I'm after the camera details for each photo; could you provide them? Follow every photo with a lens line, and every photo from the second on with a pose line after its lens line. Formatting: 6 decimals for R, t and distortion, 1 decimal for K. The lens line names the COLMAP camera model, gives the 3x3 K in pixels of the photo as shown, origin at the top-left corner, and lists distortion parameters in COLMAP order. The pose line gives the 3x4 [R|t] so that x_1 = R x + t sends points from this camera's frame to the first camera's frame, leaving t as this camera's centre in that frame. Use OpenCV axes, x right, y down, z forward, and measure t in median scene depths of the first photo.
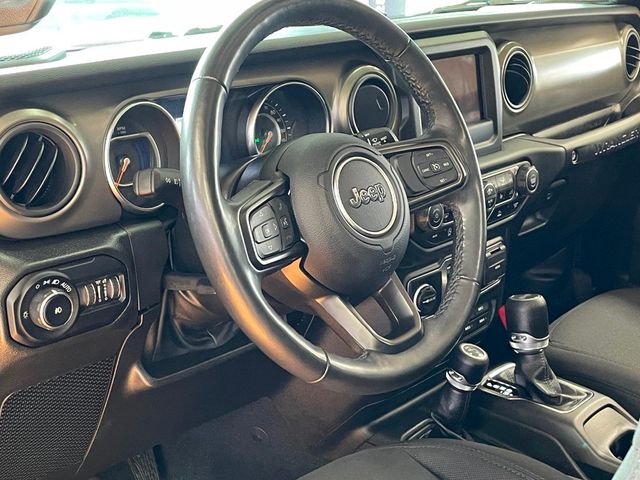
lens RADIAL K [[932.3, 0, 321.9], [0, 932.3, 240.8], [0, 0, 1]] dist [0.020139, 0.000000]
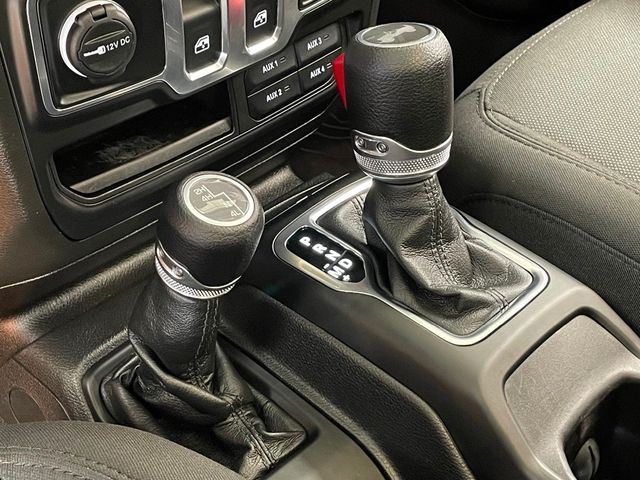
lens RADIAL K [[929.9, 0, 321.0], [0, 929.9, 241.0], [0, 0, 1]] dist [0.152979, 0.000000]
pose [[0.999415, 0.028114, -0.019487, 0.198798], [-0.018626, 0.925065, 0.379352, -0.005836], [0.028692, -0.378767, 0.925047, 0.623498]]
